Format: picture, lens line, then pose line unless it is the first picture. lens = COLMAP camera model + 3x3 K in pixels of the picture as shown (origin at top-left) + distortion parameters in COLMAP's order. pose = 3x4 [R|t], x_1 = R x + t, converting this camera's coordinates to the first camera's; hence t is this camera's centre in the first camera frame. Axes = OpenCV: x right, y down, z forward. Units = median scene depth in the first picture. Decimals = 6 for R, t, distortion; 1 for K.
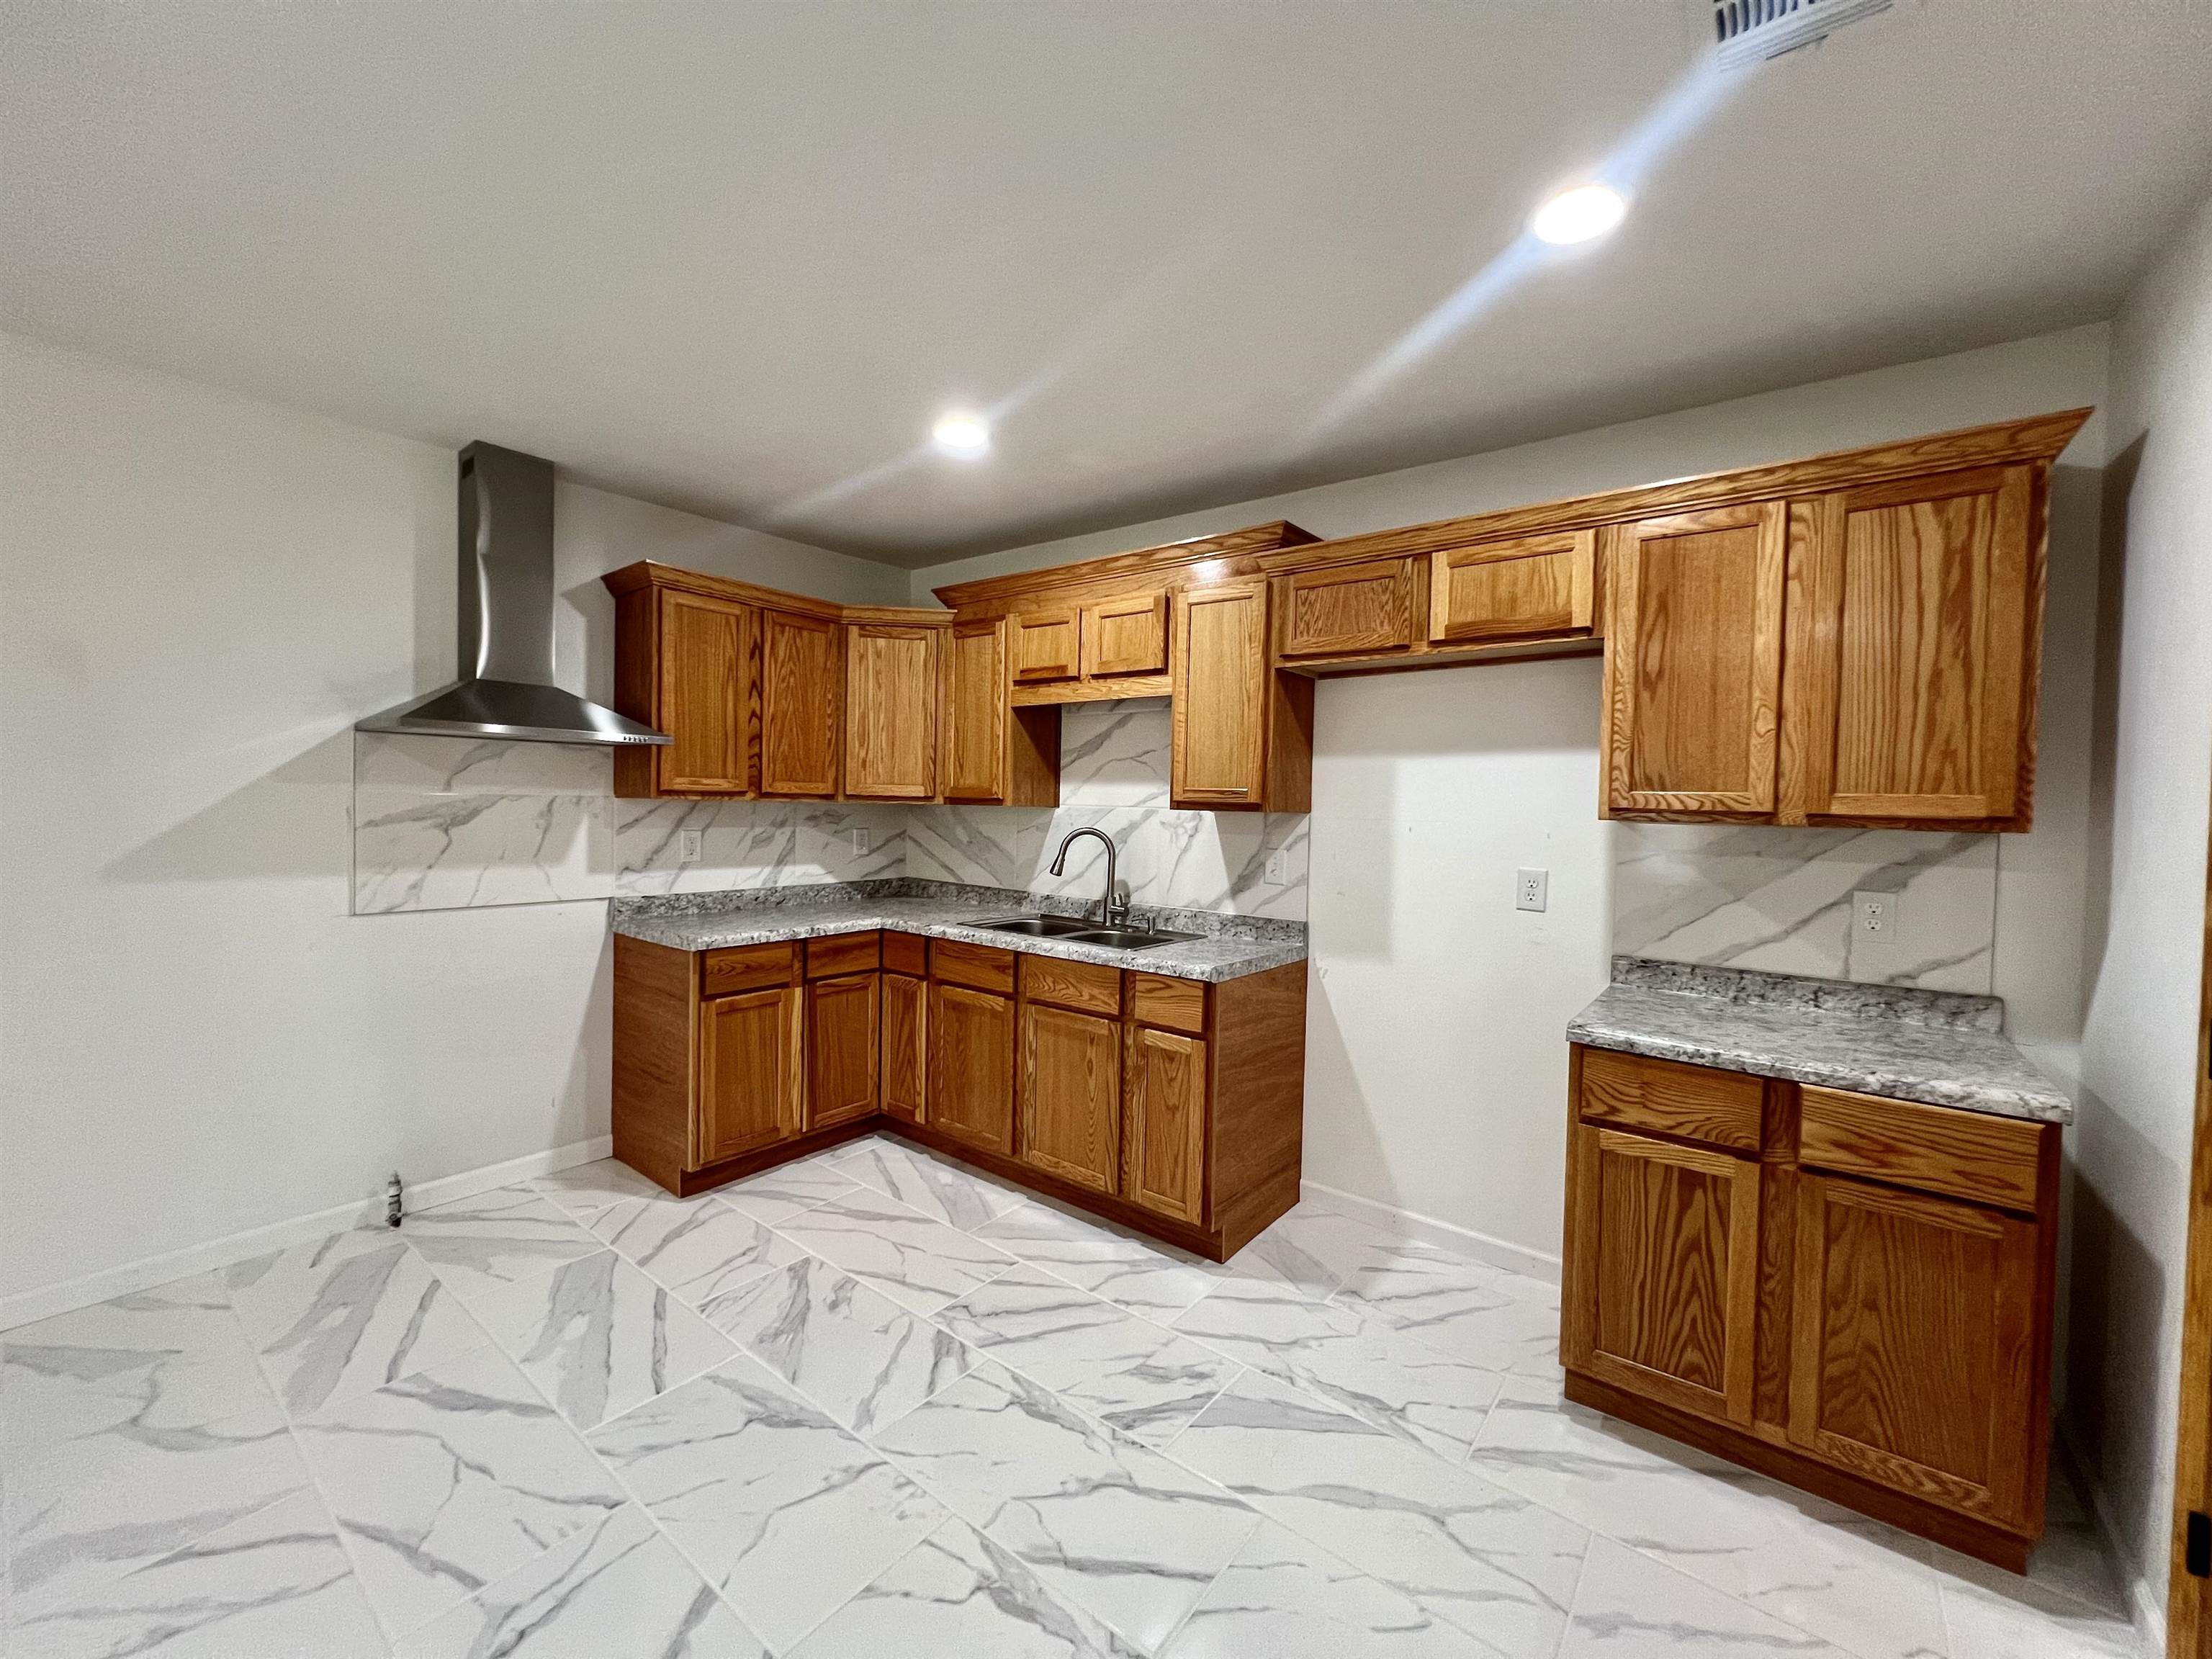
lens RADIAL K [[881.3, 0, 1101.6], [0, 881.3, 823.5], [0, 0, 1]] dist [-0.000510, -0.000489]
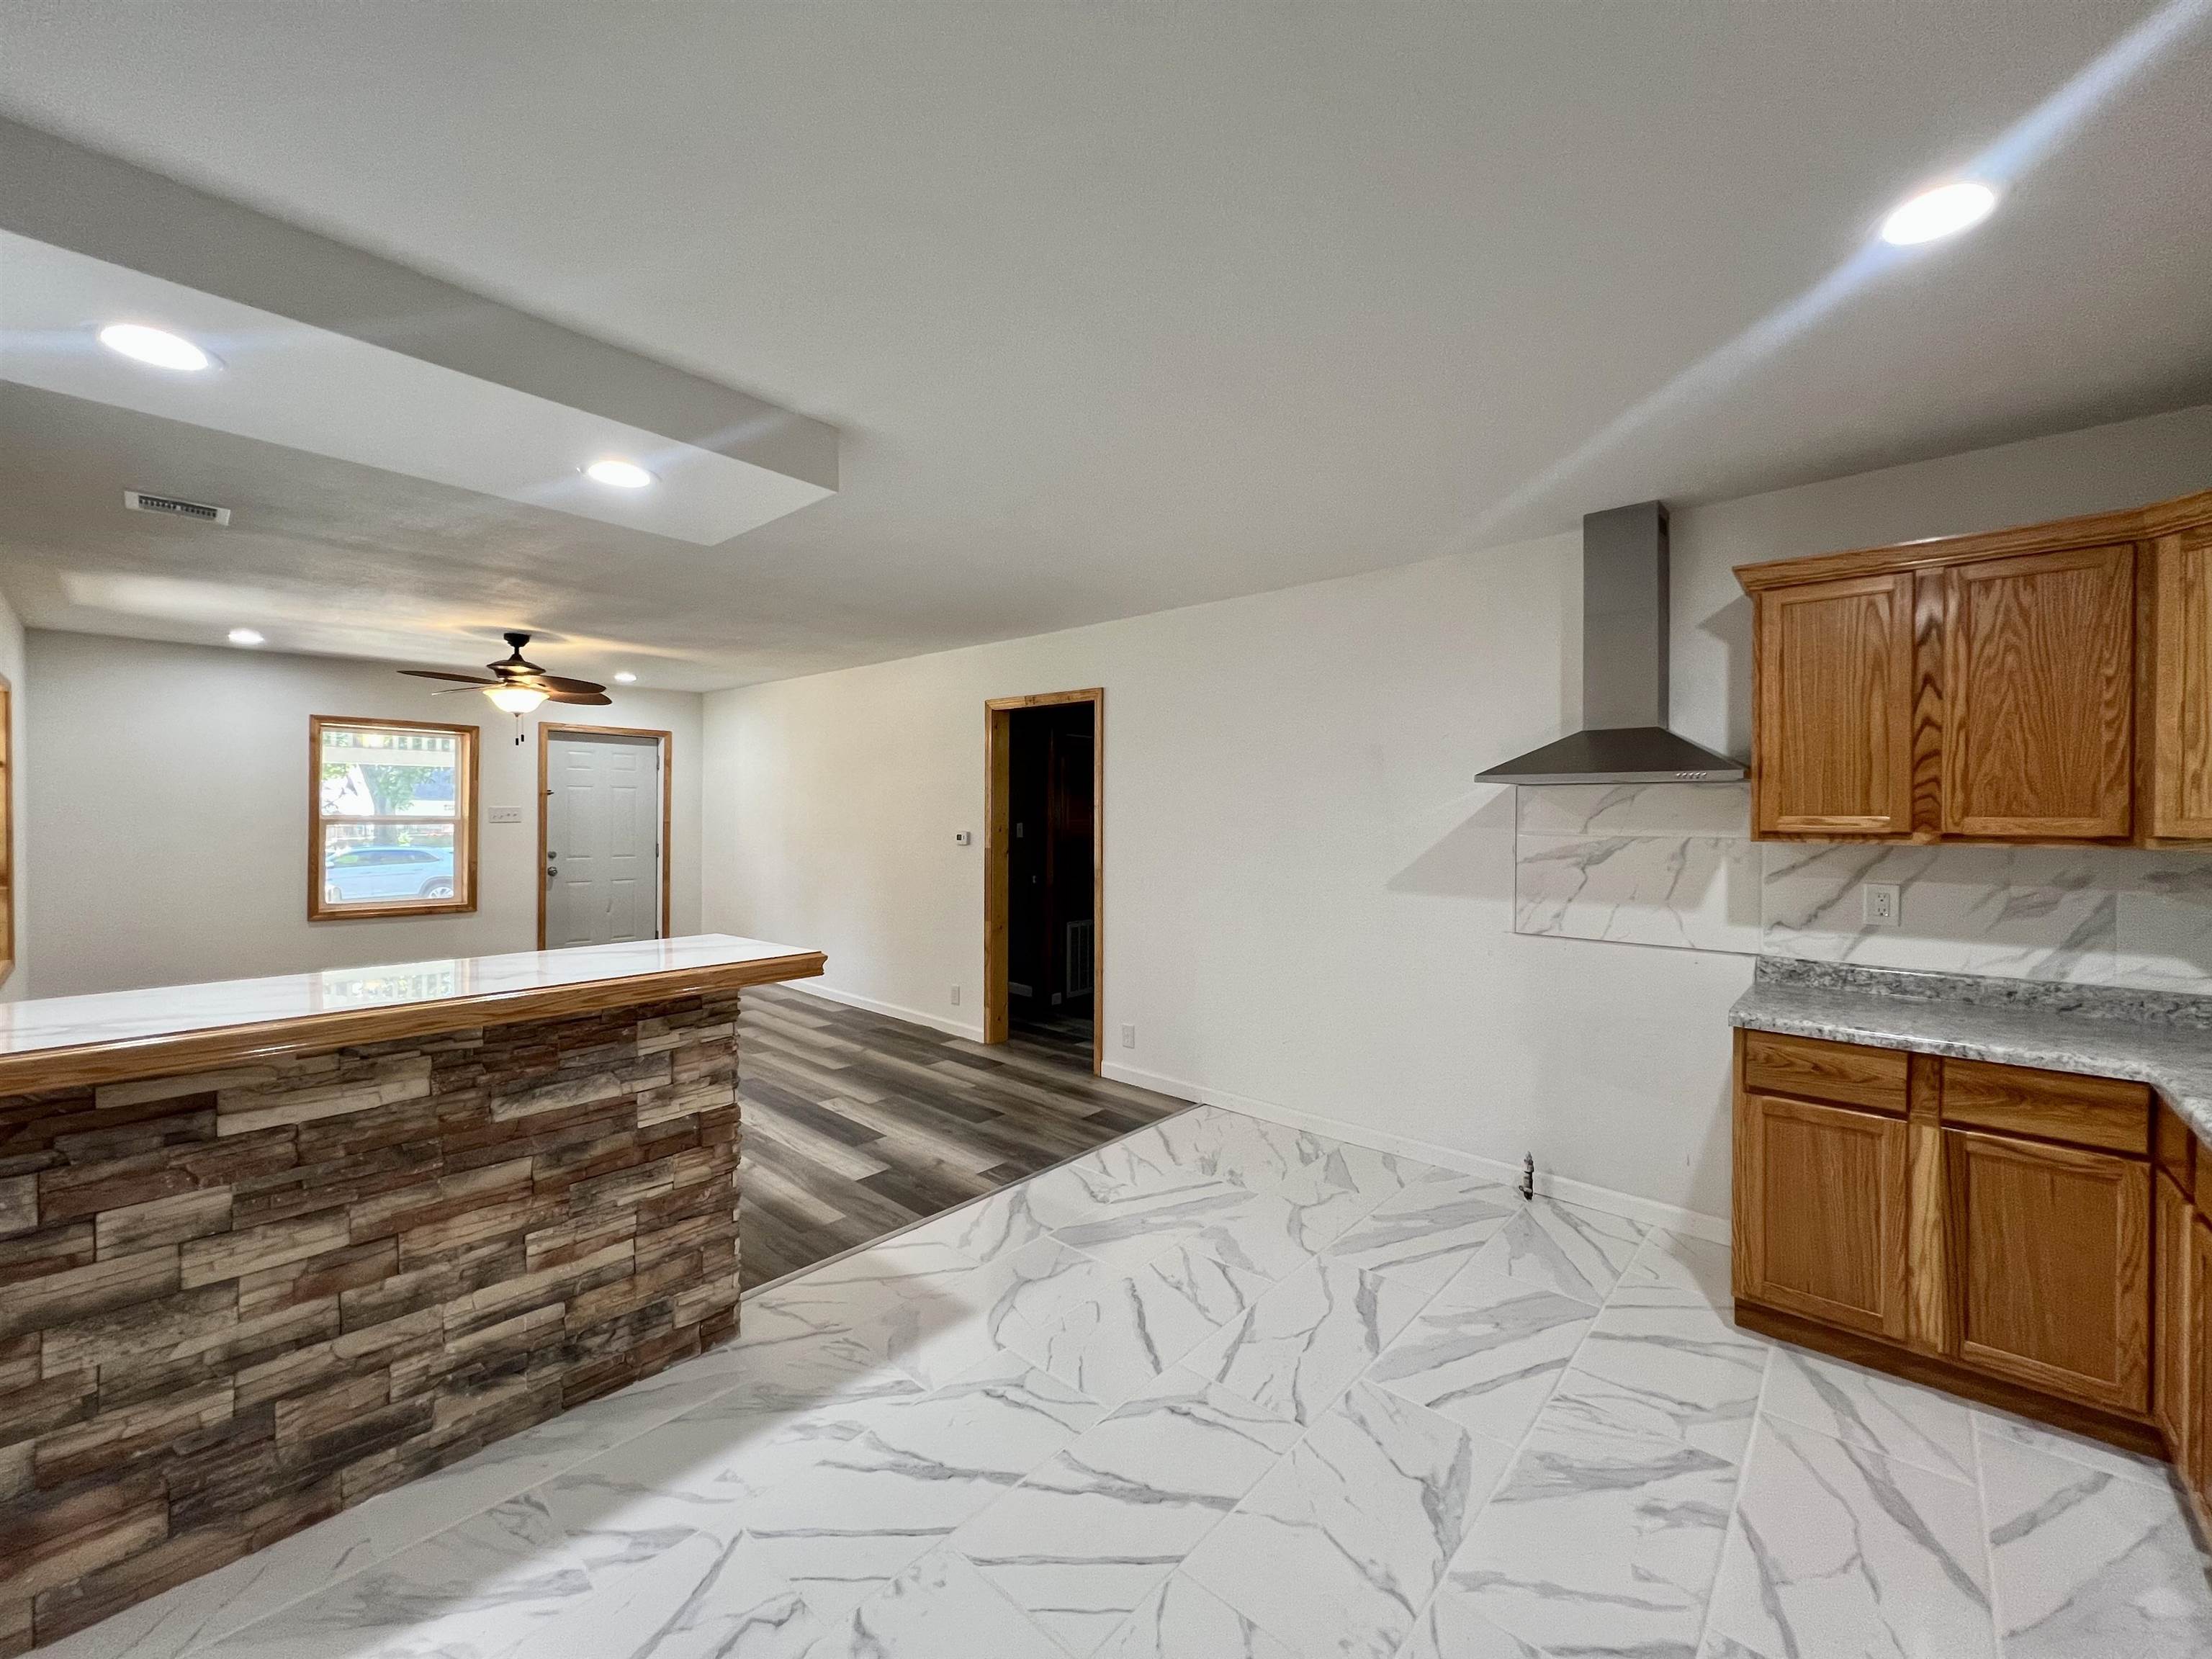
lens RADIAL K [[881.3, 0, 1101.6], [0, 881.3, 823.5], [0, 0, 1]] dist [-0.000510, -0.000489]
pose [[-0.071067, -0.012864, -0.997389, 0.401082], [-0.030809, 0.999468, -0.010696, -0.018051], [0.996996, 0.029968, -0.071426, 0.456573]]
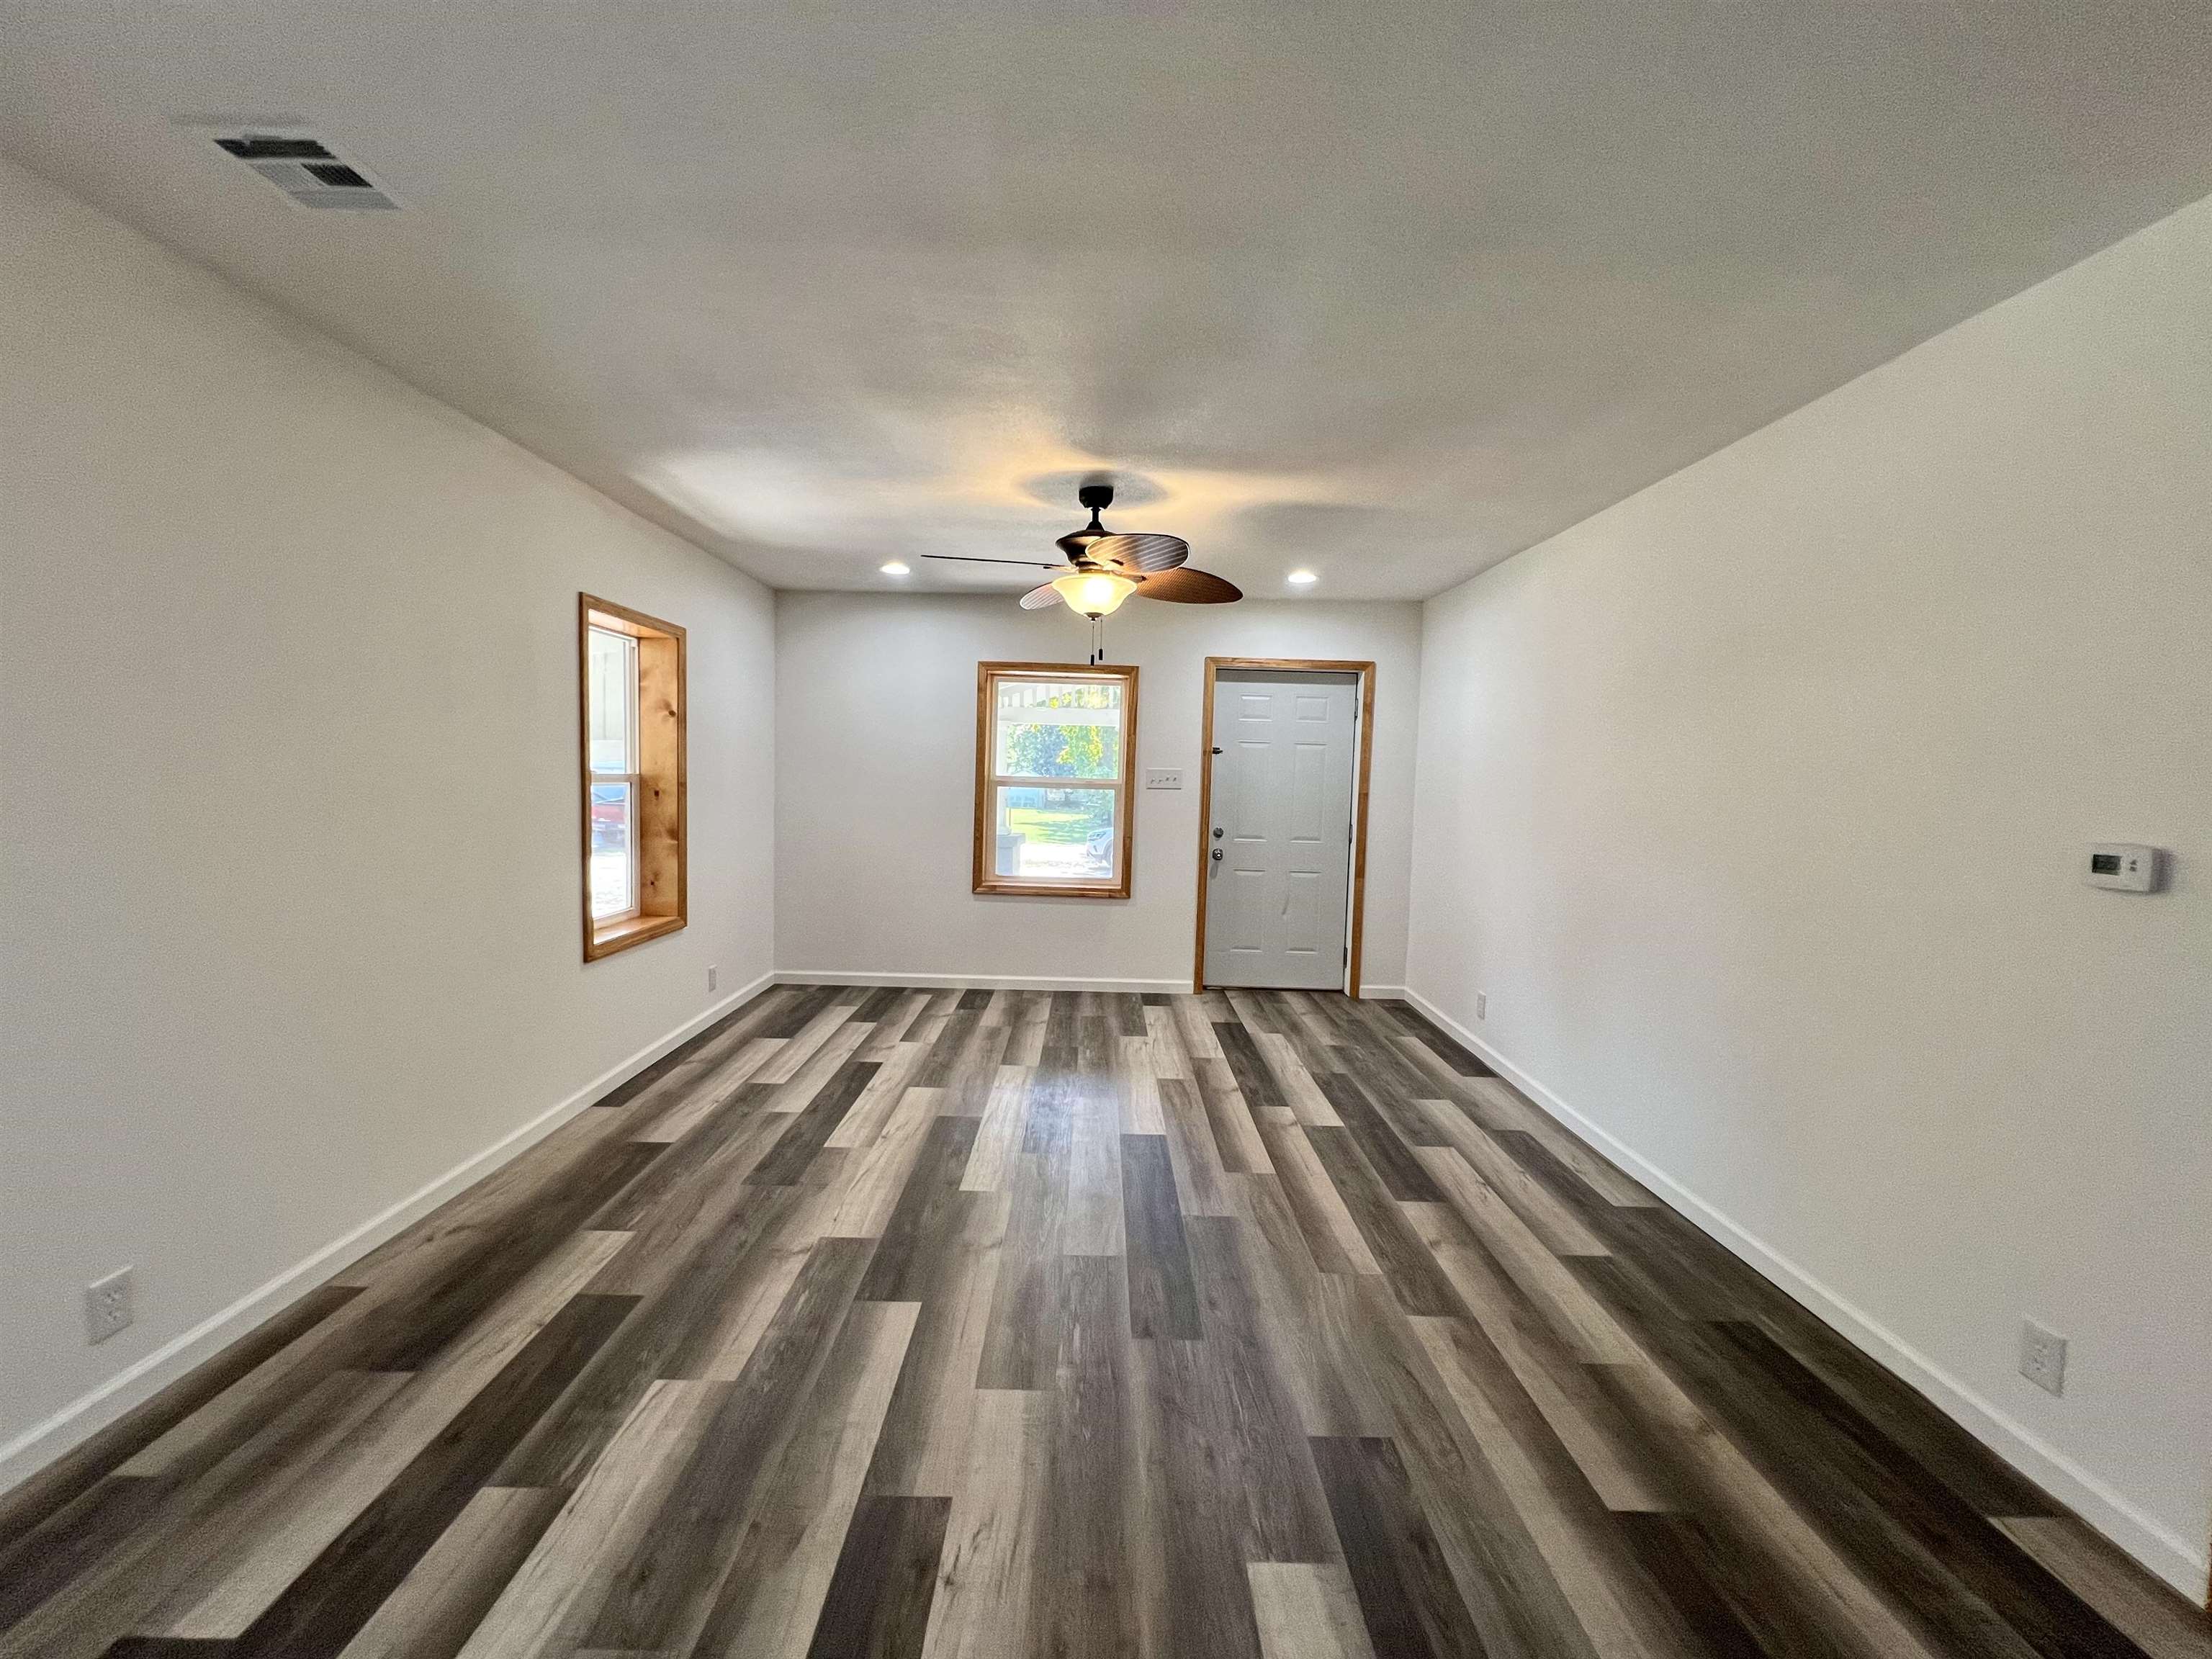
lens RADIAL K [[881.3, 0, 1101.6], [0, 881.3, 823.5], [0, 0, 1]] dist [-0.000510, -0.000489]
pose [[-0.784357, -0.009872, -0.620232, -0.602788], [-0.056882, 0.996805, 0.056067, -0.020298], [0.617697, 0.079257, -0.782412, 0.058647]]
